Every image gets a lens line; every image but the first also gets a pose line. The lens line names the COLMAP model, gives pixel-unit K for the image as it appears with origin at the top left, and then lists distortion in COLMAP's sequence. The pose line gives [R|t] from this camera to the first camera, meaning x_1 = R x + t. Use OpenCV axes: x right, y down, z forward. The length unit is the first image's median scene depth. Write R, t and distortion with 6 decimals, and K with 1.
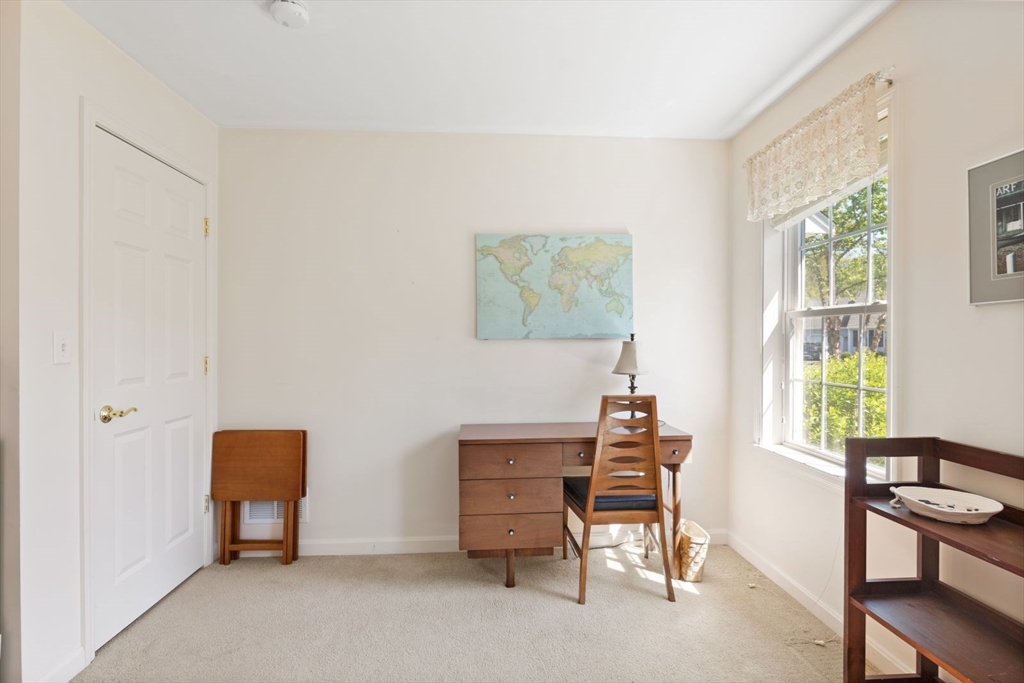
lens RADIAL K [[485.7, 0, 511.4], [0, 485.7, 341.9], [0, 0, 1]] dist [-0.002098, 0.000107]
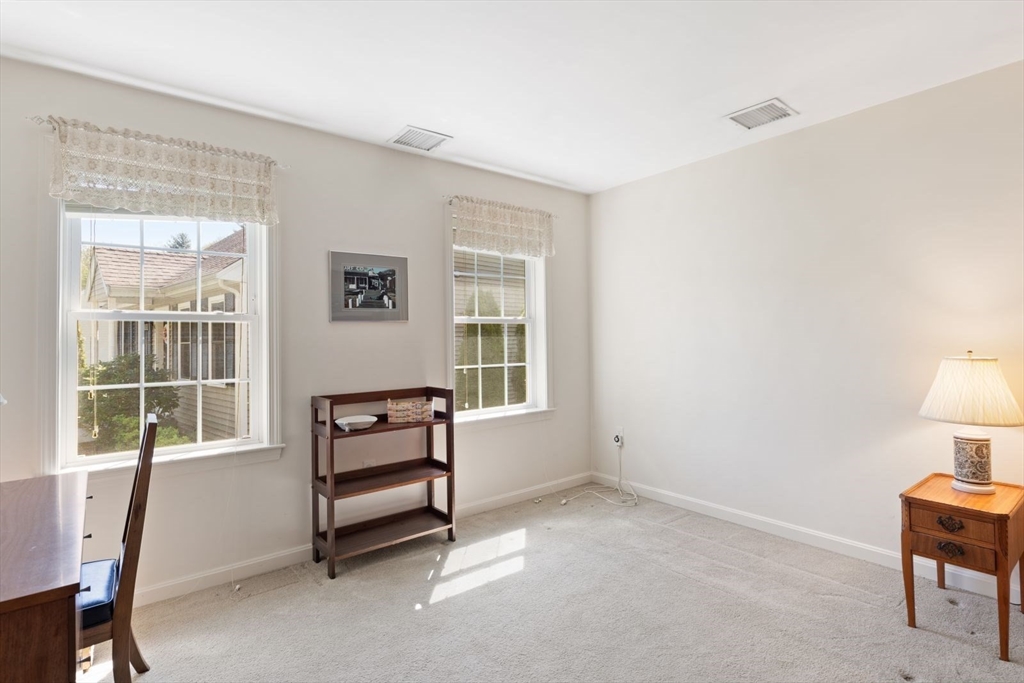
lens RADIAL K [[485.7, 0, 511.1], [0, 485.7, 335.4], [0, 0, 1]] dist [-0.002098, 0.000107]
pose [[-0.549705, 0.019920, 0.835121, -1.112753], [0.022930, 0.999699, -0.008752, 0.012413], [-0.835044, 0.014338, -0.549996, 1.553271]]
